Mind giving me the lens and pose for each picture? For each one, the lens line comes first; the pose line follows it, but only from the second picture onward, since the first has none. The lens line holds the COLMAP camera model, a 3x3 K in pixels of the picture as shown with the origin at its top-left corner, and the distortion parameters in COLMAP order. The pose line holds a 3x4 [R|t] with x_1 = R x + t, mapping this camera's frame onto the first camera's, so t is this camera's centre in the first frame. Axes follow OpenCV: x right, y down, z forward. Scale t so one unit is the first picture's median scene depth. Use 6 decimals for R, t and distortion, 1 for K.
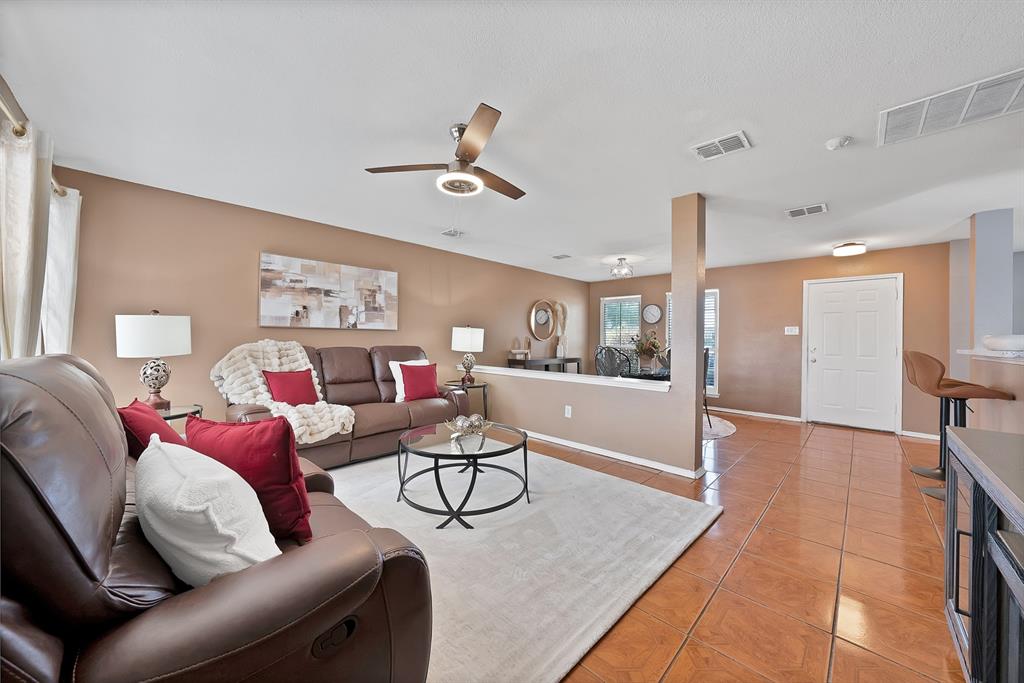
lens RADIAL K [[373.2, 0, 512.5], [0, 373.2, 338.7], [0, 0, 1]] dist [-0.001164, 0.000011]
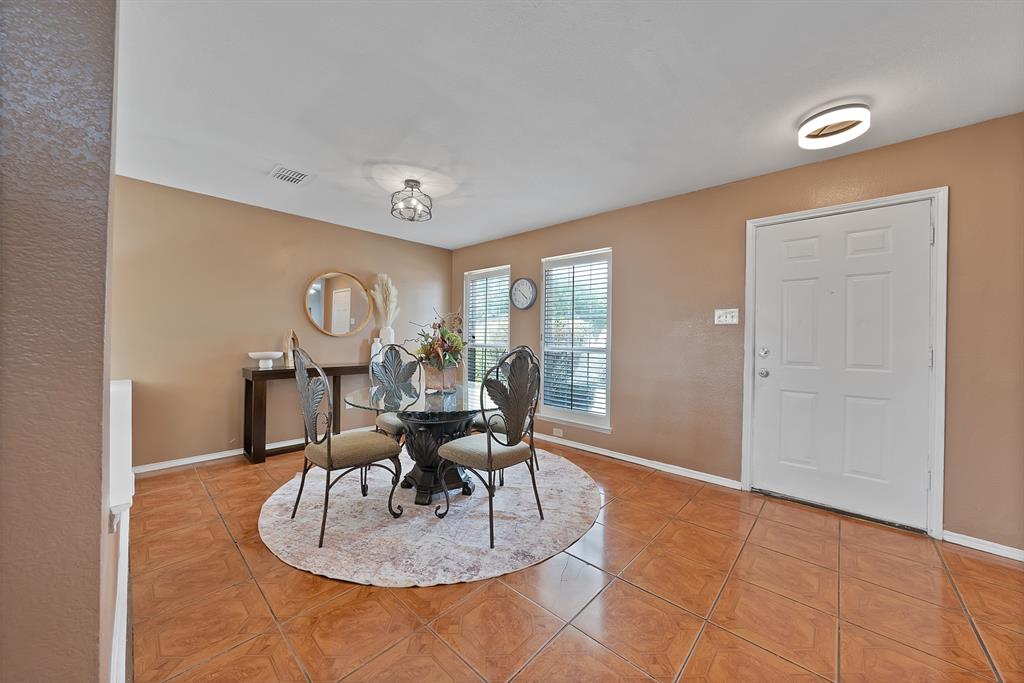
lens RADIAL K [[373.2, 0, 510.5], [0, 373.2, 340.0], [0, 0, 1]] dist [-0.001164, 0.000011]
pose [[0.999952, -0.002389, -0.009471, 0.473742], [0.002478, 0.999953, 0.009410, 0.007118], [0.009448, -0.009433, 0.999911, 0.493194]]
